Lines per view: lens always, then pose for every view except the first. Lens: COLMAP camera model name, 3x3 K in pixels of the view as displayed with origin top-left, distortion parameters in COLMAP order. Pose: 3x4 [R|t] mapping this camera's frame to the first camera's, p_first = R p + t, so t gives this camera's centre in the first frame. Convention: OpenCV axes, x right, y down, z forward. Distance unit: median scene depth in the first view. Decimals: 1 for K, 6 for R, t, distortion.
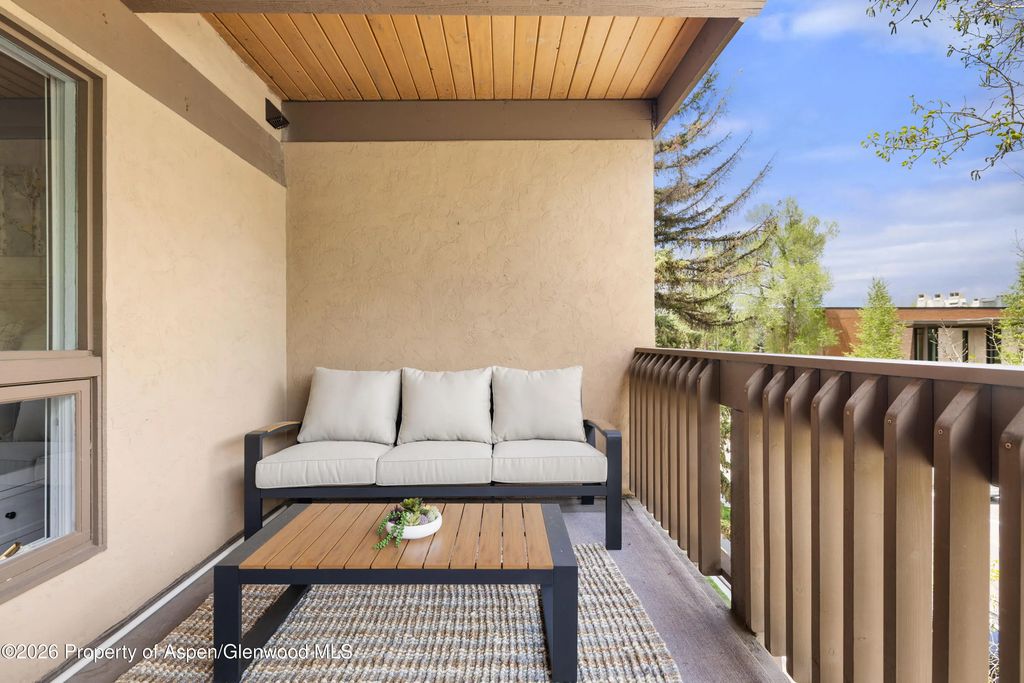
lens RADIAL K [[488.4, 0, 512.0], [0, 488.4, 341.5], [0, 0, 1]] dist [0.000412, -0.000032]
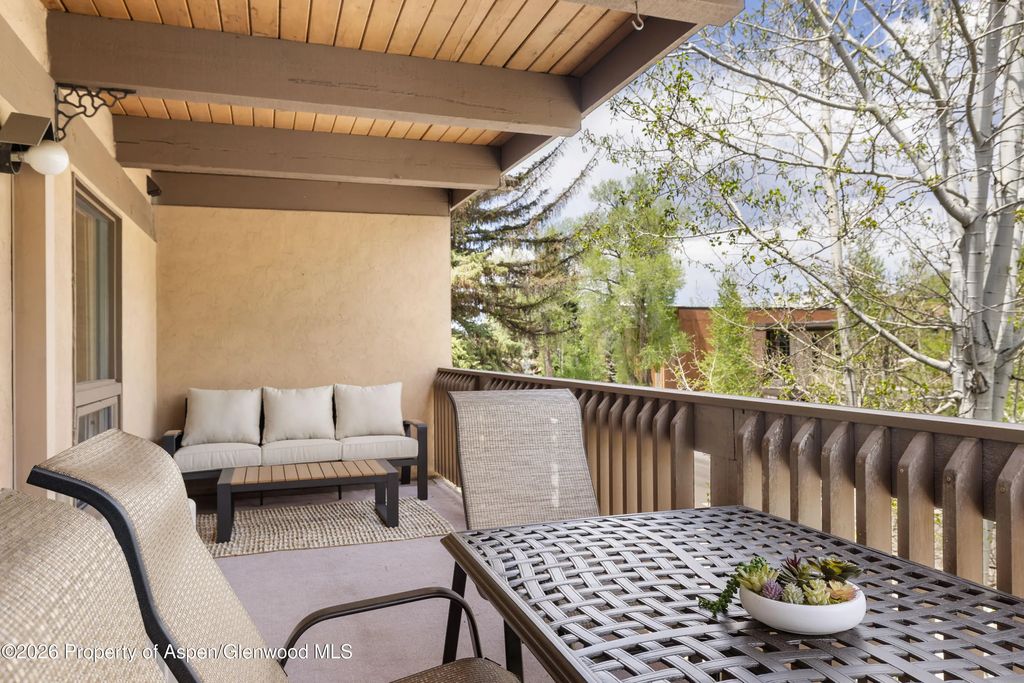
lens RADIAL K [[678.4, 0, 512.0], [0, 678.4, 341.5], [0, 0, 1]] dist [-0.022170, -0.000589]
pose [[0.947749, -0.007206, 0.318935, -0.158324], [0.011506, 0.999867, -0.011600, -0.036212], [-0.318809, 0.014664, 0.947706, -0.876161]]
